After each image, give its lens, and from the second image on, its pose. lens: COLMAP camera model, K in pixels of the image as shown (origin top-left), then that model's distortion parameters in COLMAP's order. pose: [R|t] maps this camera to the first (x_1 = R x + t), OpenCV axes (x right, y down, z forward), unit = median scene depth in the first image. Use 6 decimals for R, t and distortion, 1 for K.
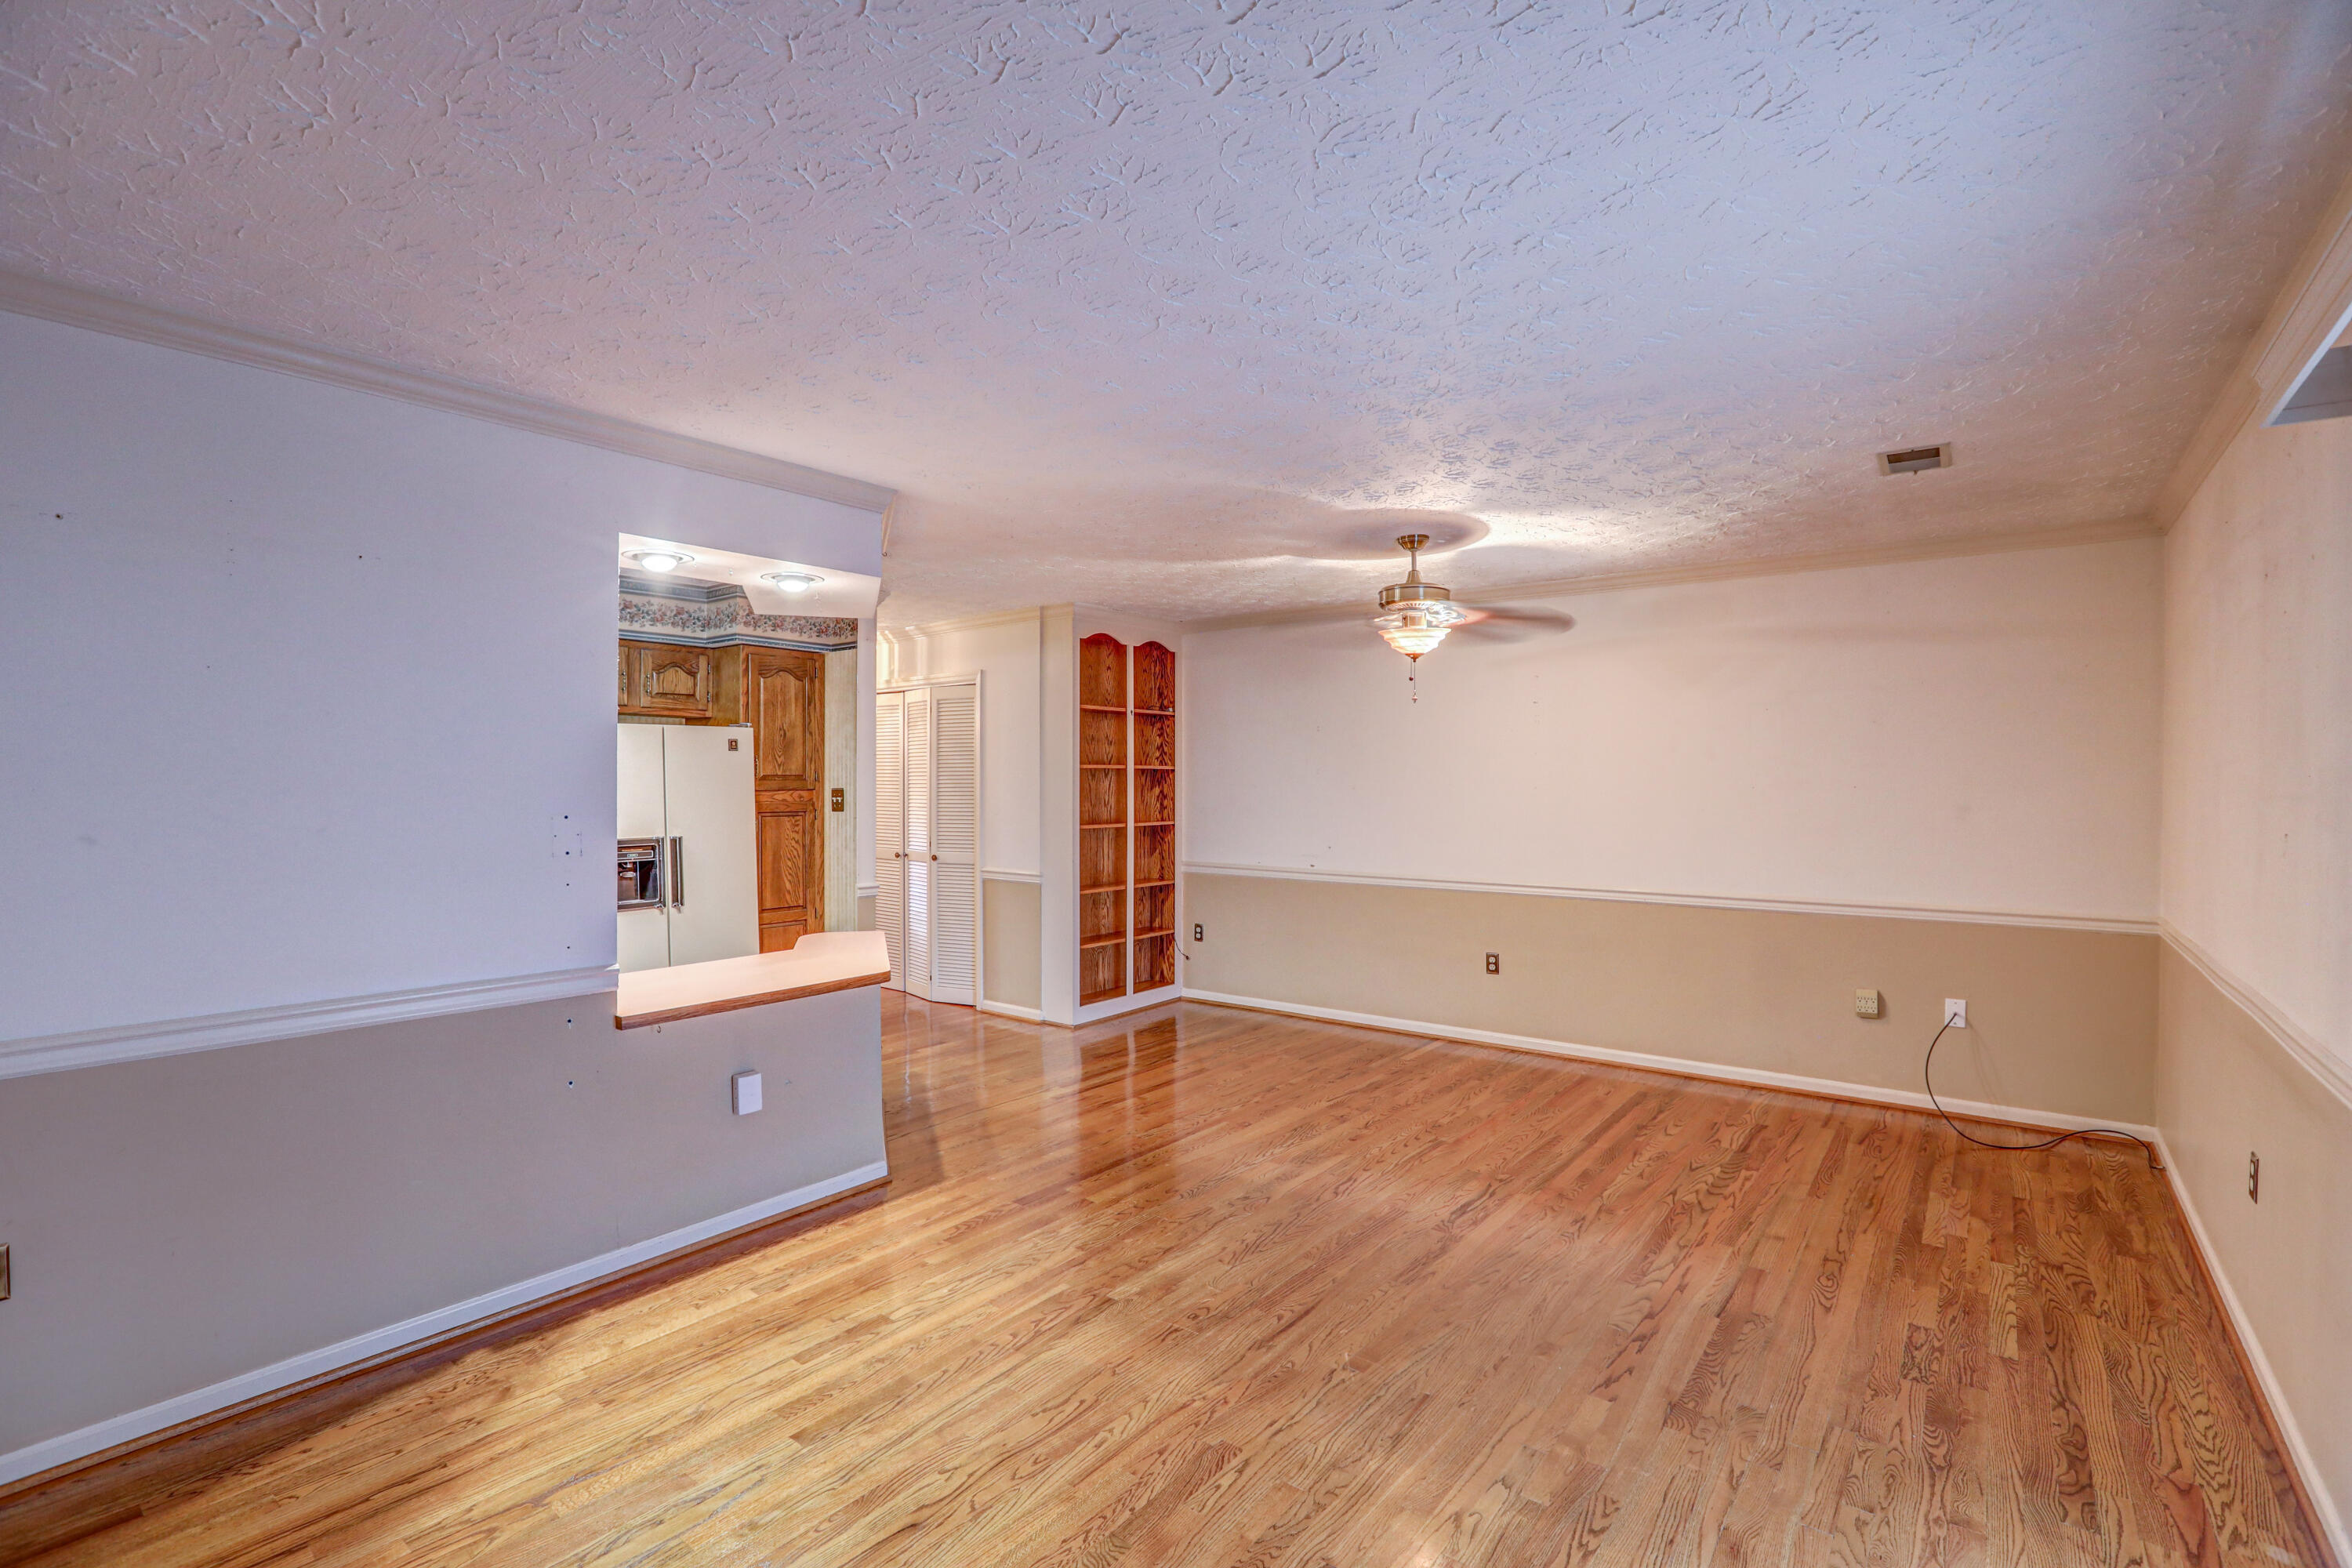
lens RADIAL K [[1075.8, 0, 1174.2], [0, 1075.8, 773.6], [0, 0, 1]] dist [-0.047767, 0.017109]
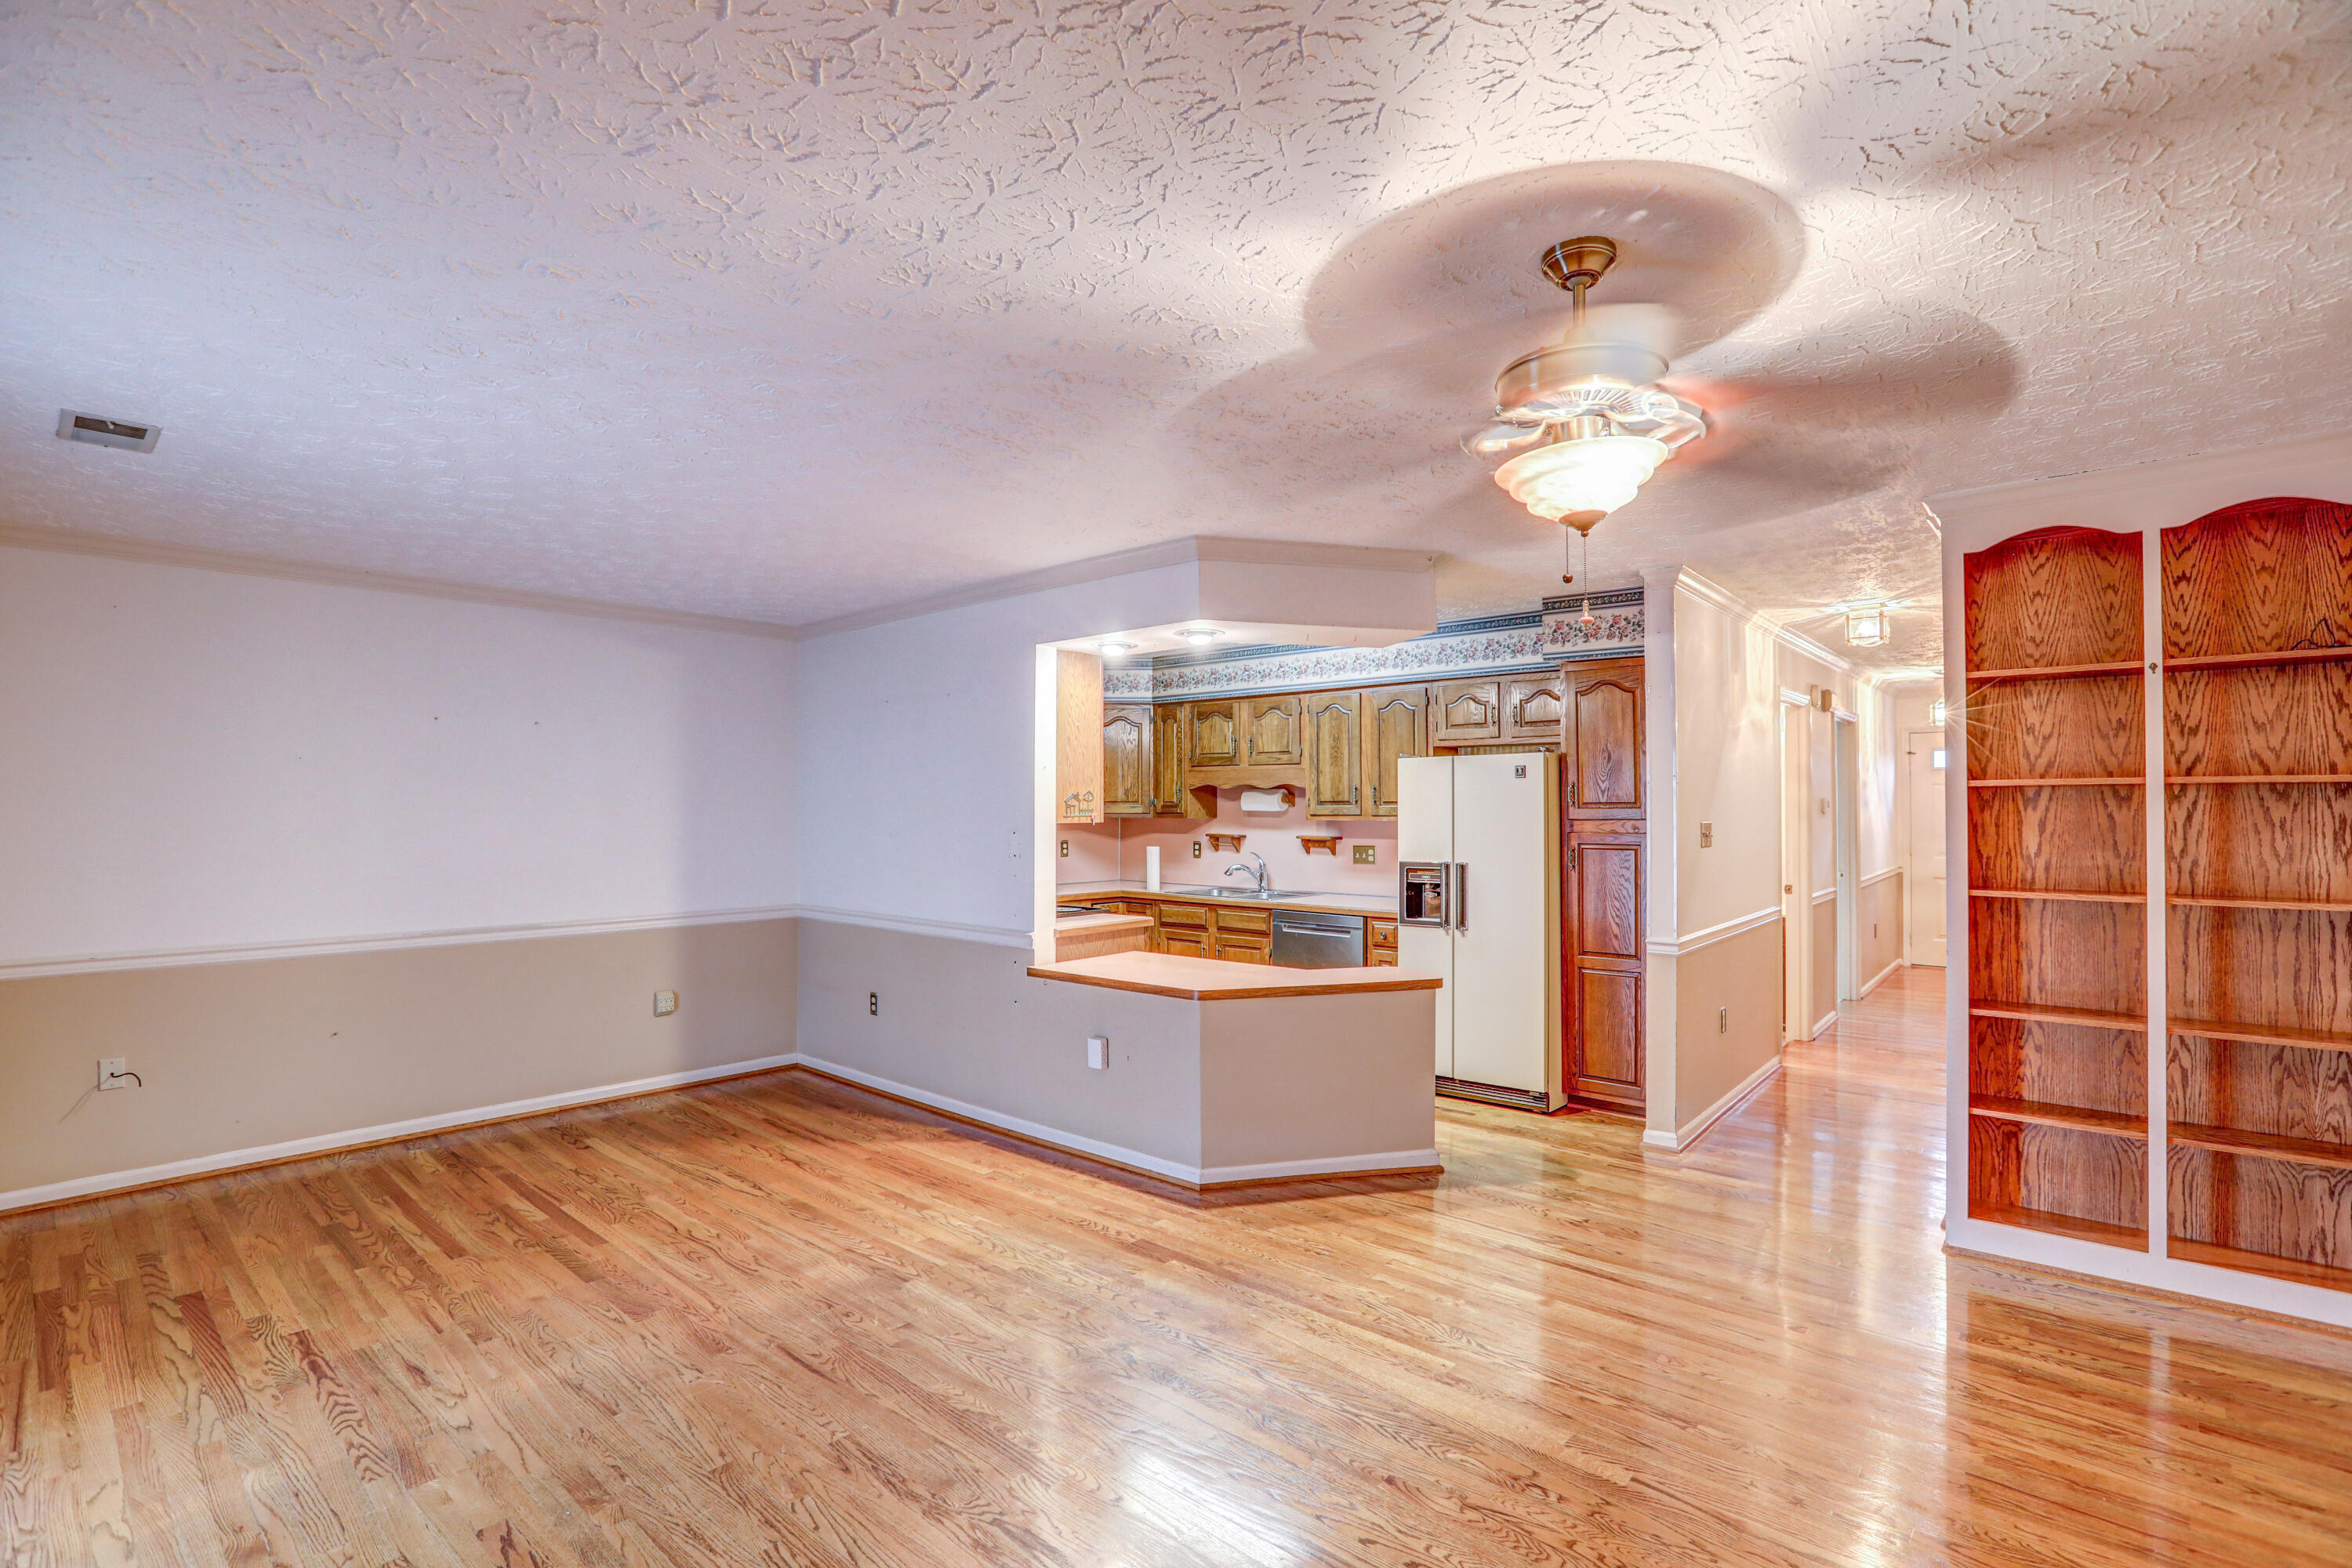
lens RADIAL K [[1075.8, 0, 1171.1], [0, 1075.8, 794.0], [0, 0, 1]] dist [-0.047767, 0.017109]
pose [[-0.063942, -0.013677, -0.997860, 0.800724], [0.009860, 0.999849, -0.014336, 0.005017], [0.997905, -0.010756, -0.063797, 1.049732]]
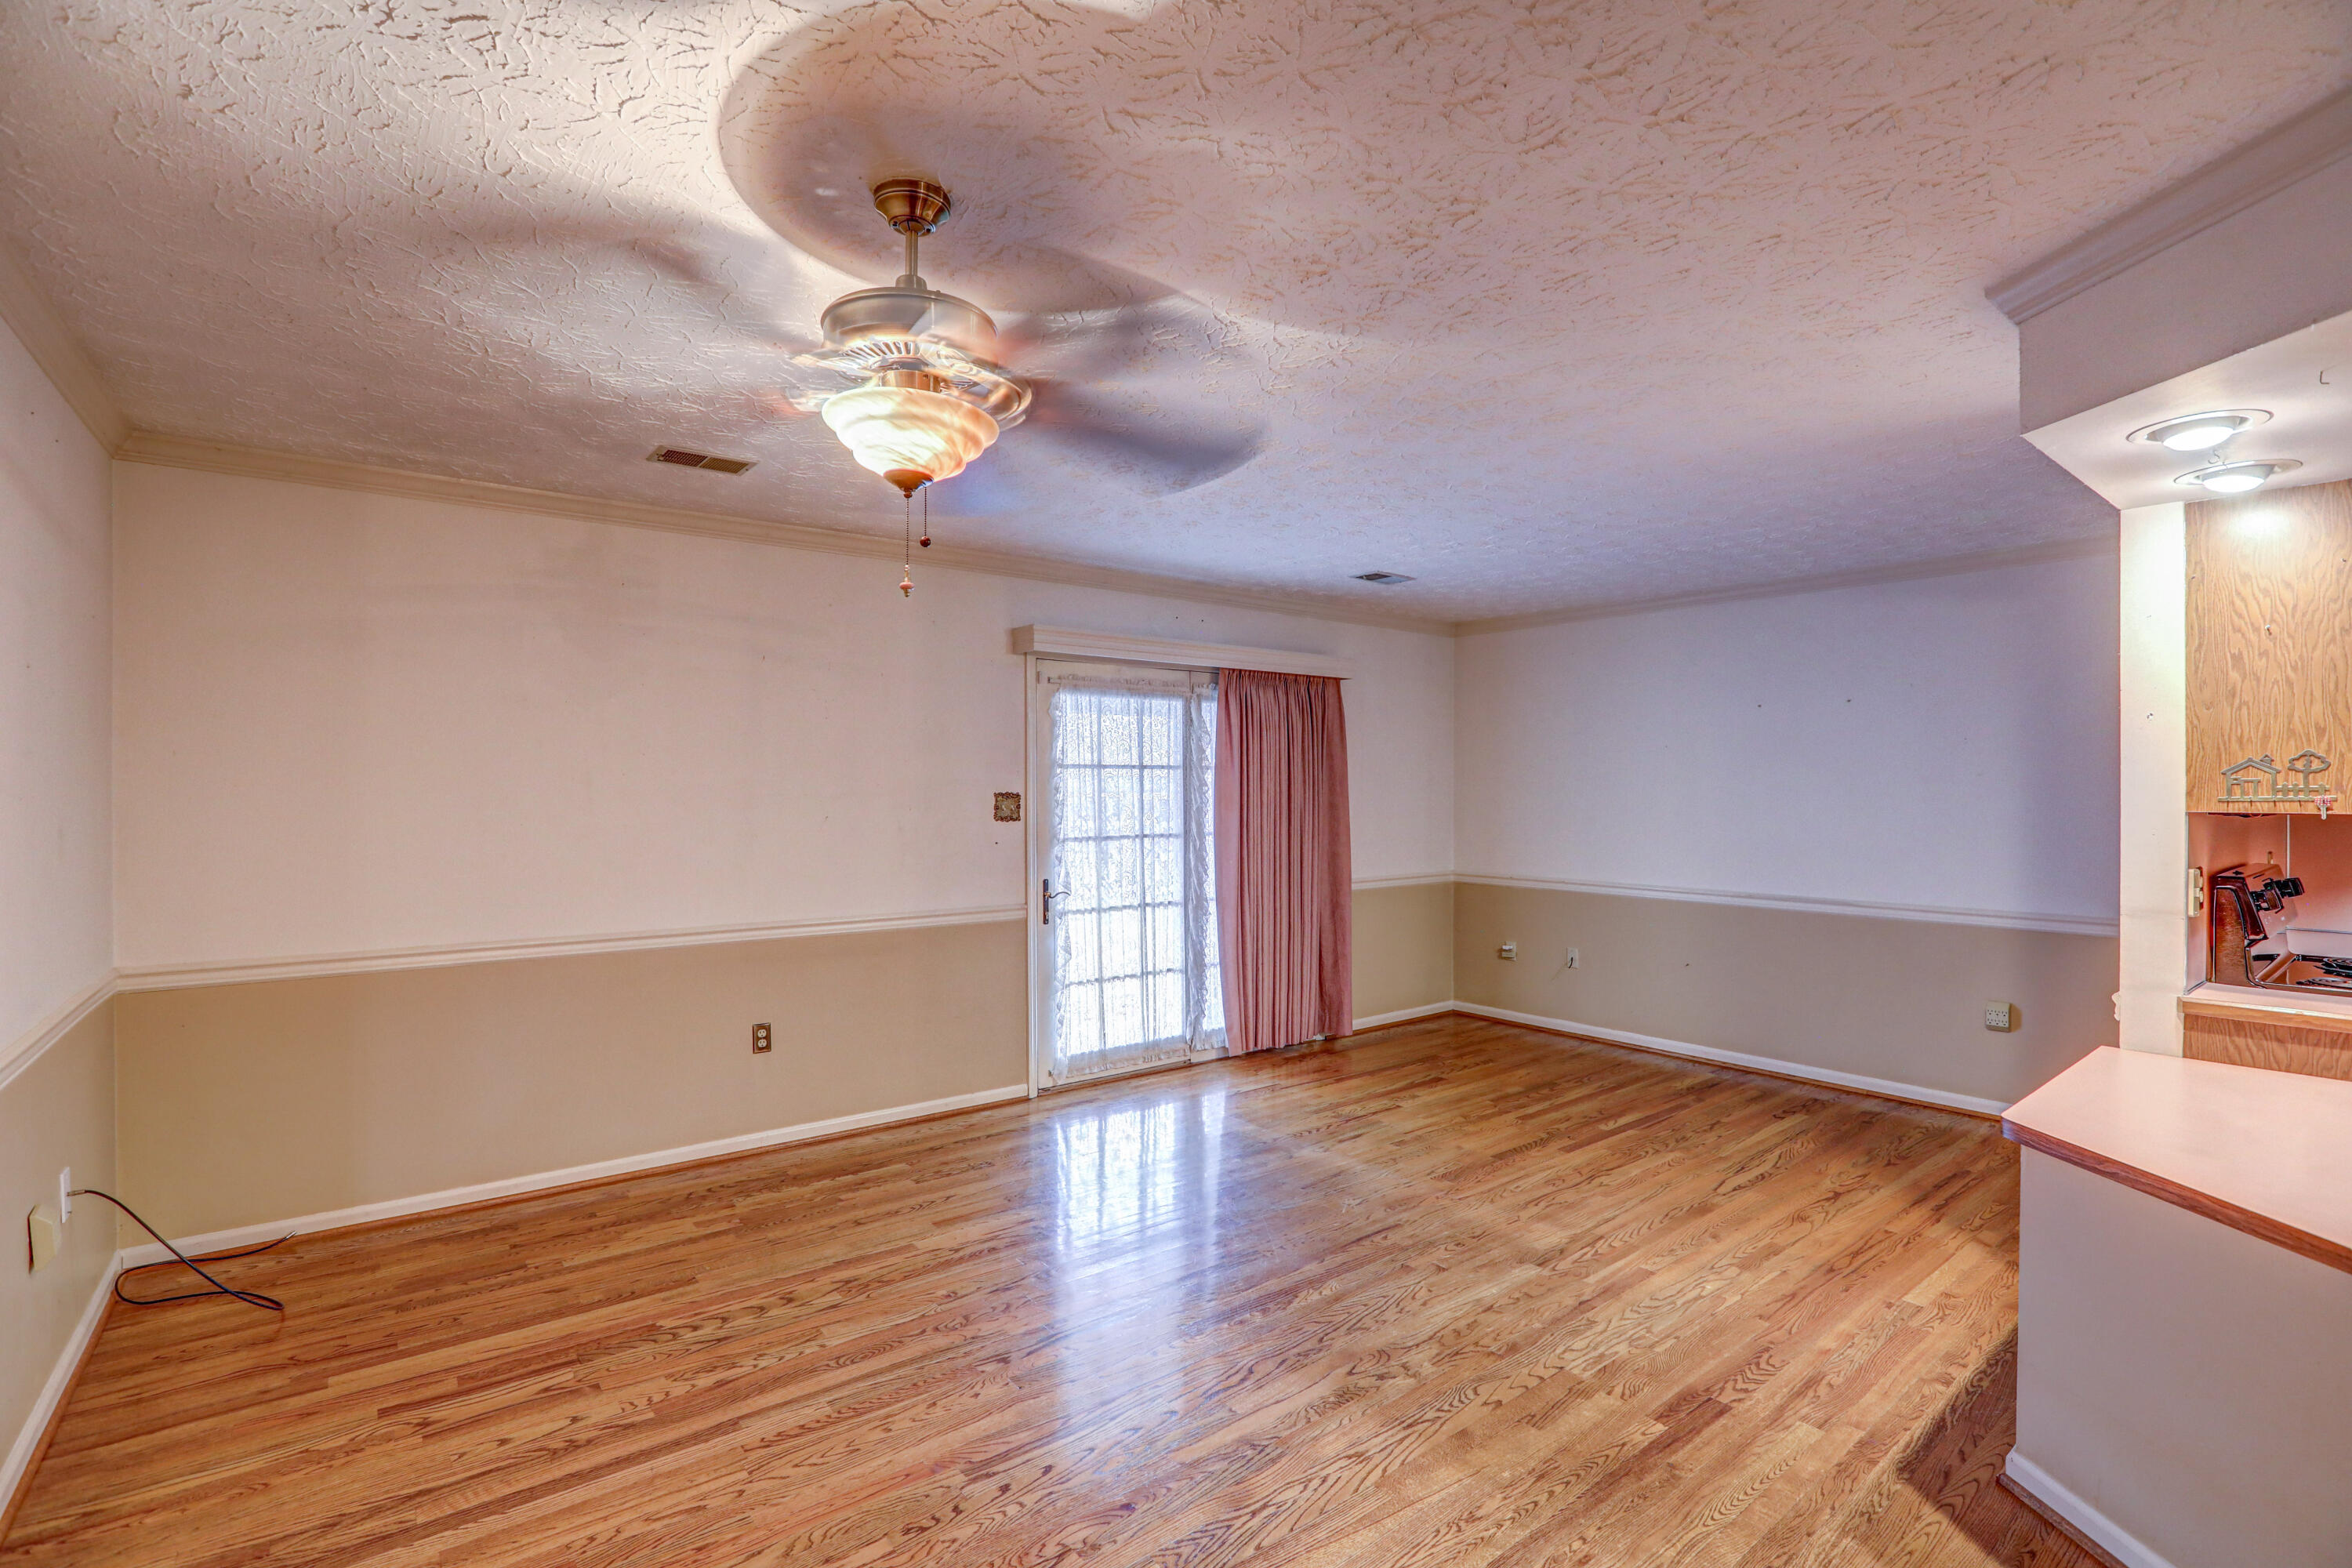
lens RADIAL K [[1075.8, 0, 1170.3], [0, 1075.8, 786.1], [0, 0, 1]] dist [-0.047767, 0.017109]
pose [[-0.970890, -0.002529, 0.239513, 0.035631], [-0.004903, 0.999945, -0.009316, 0.012389], [-0.239476, -0.010219, -0.970848, 1.670146]]
